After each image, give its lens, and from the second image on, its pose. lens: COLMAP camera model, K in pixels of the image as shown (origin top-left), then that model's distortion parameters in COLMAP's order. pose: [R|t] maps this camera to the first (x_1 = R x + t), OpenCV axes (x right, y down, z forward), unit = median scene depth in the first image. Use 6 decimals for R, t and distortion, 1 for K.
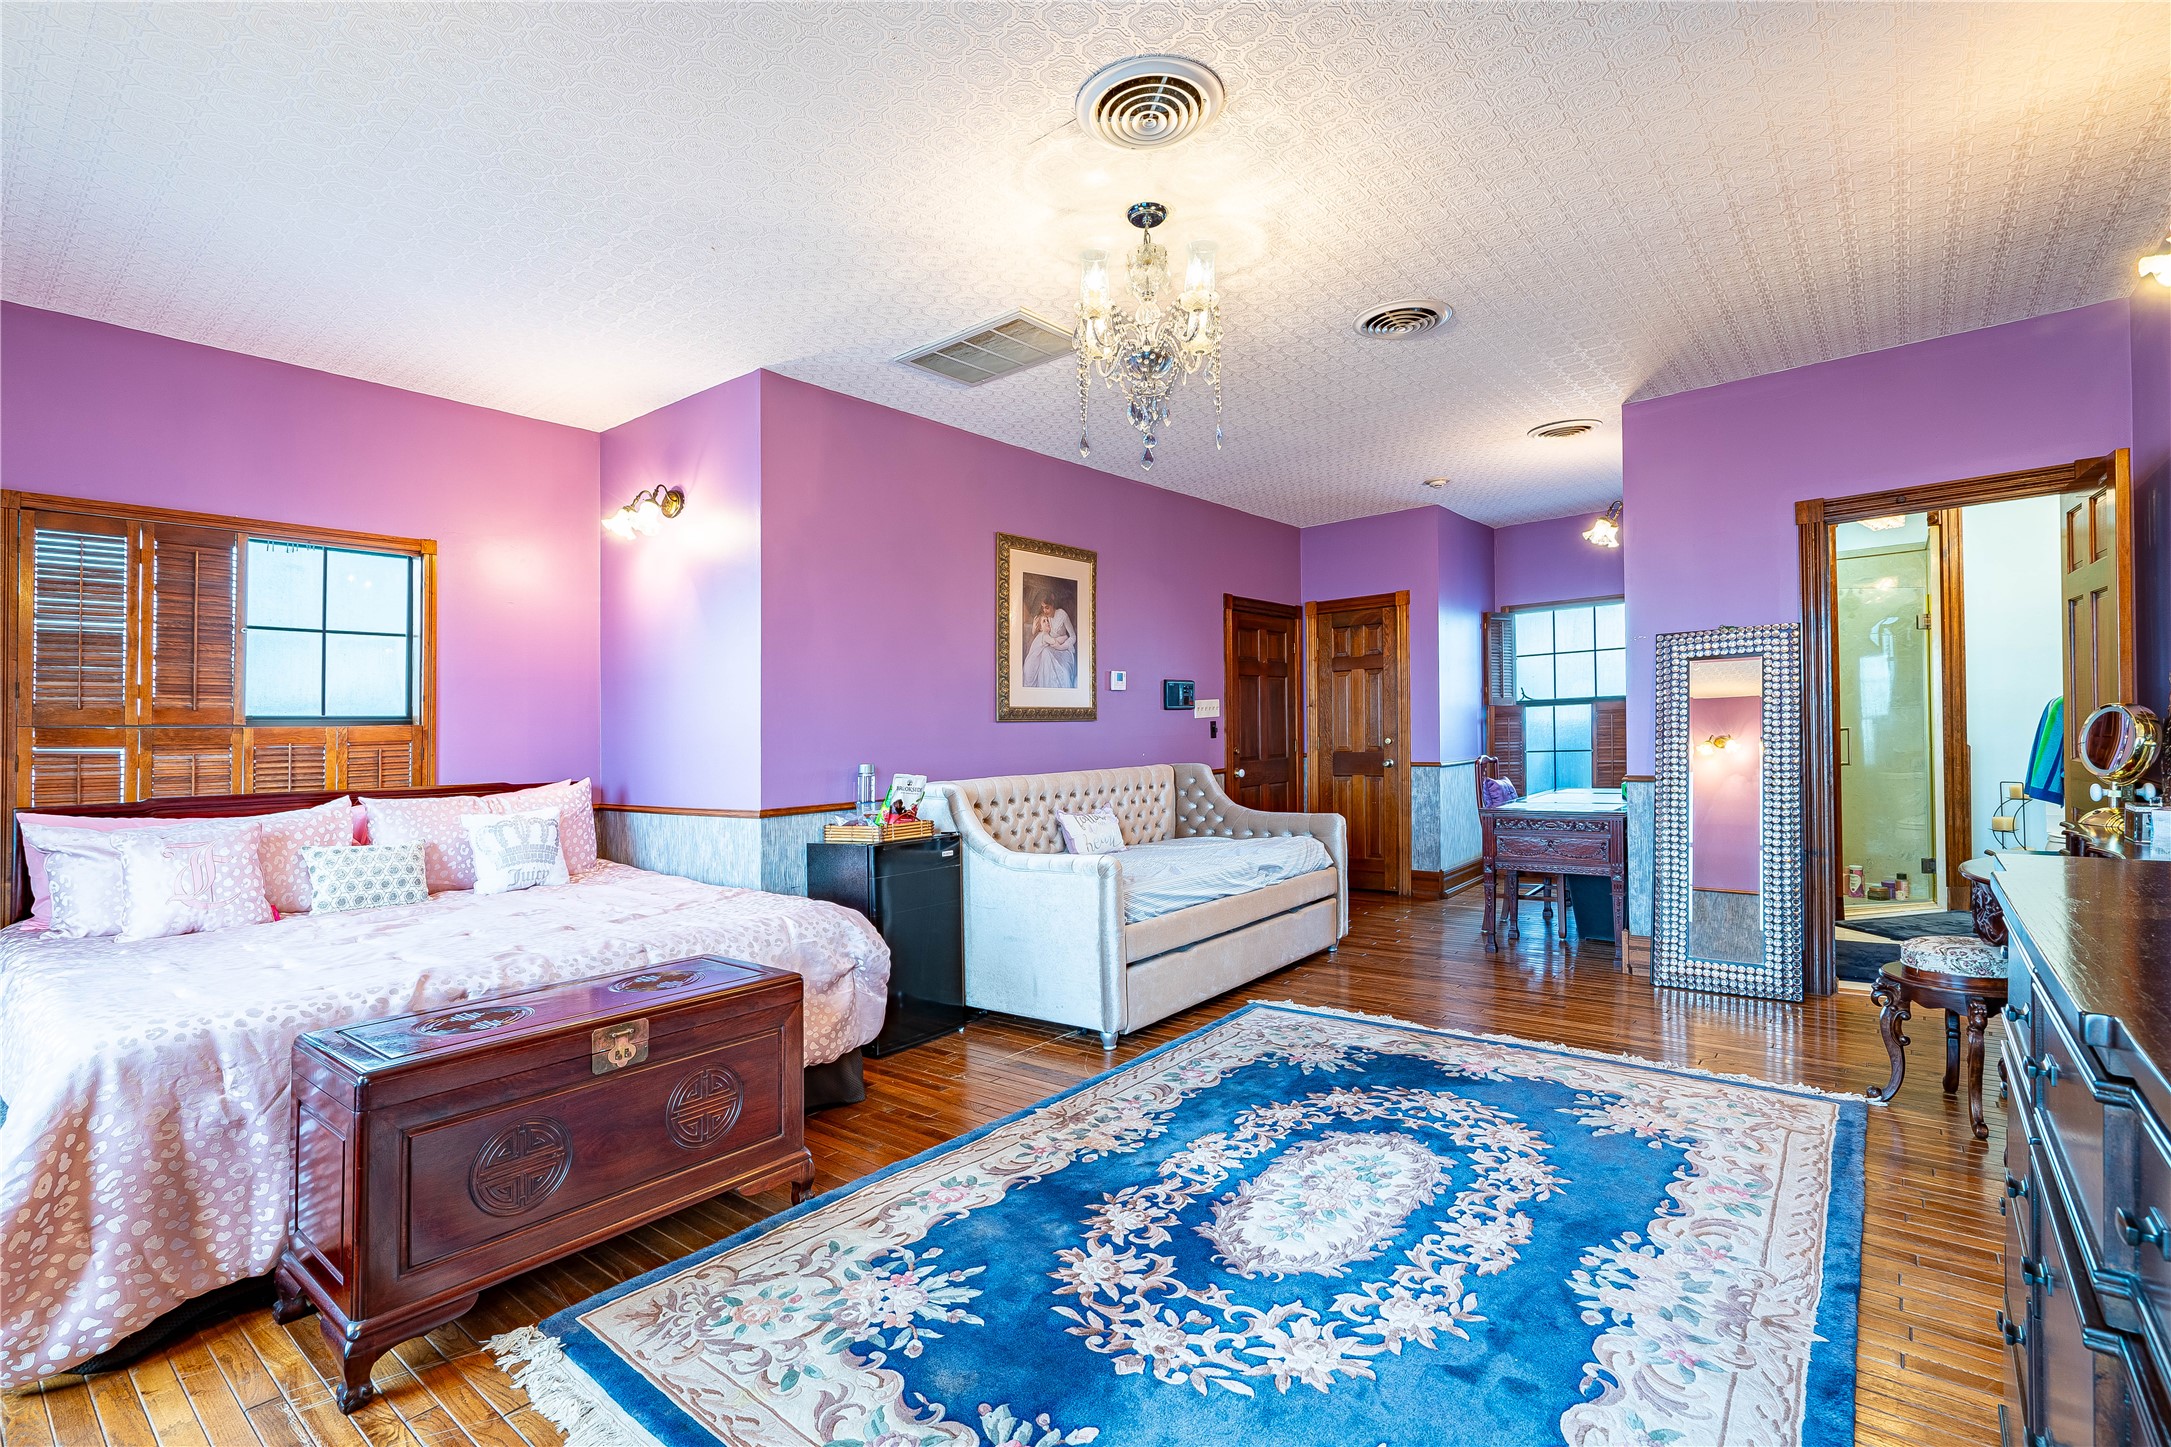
lens RADIAL K [[998.4, 0, 1089.1], [0, 998.4, 720.6], [0, 0, 1]] dist [-0.004502, -0.000478]
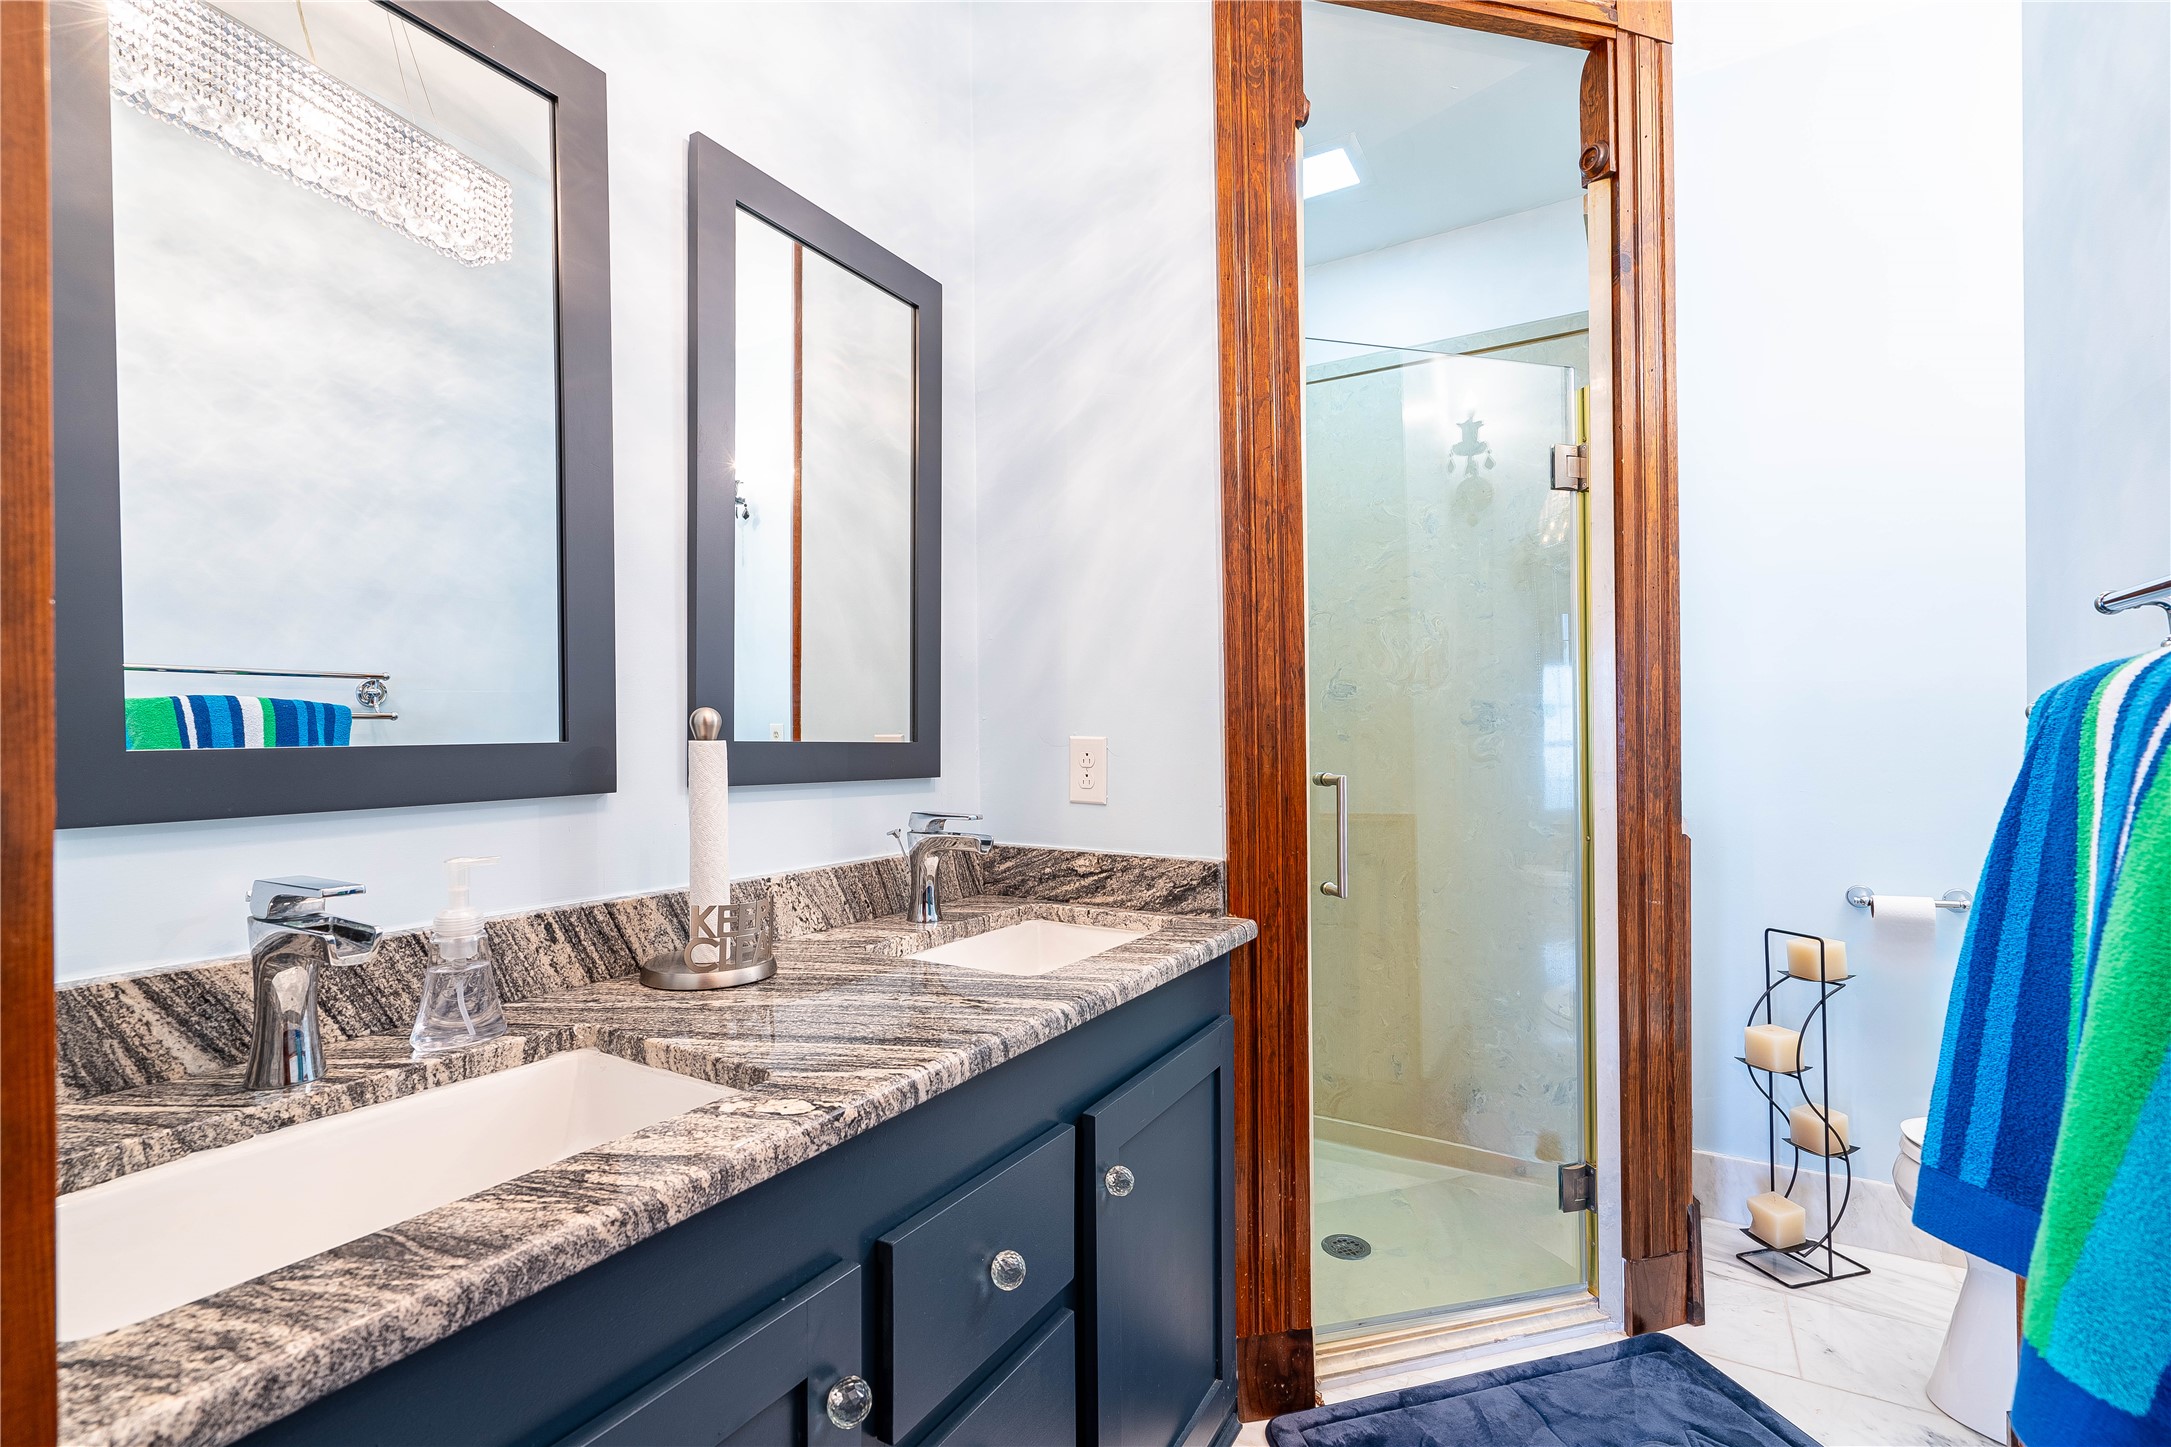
lens RADIAL K [[998.4, 0, 1081.1], [0, 998.4, 726.8], [0, 0, 1]] dist [-0.004502, -0.000478]
pose [[0.987635, 0.004331, 0.156708, 0.623912], [-0.004897, 0.999983, 0.003223, -0.012416], [-0.156691, -0.003951, 0.987640, 0.692947]]
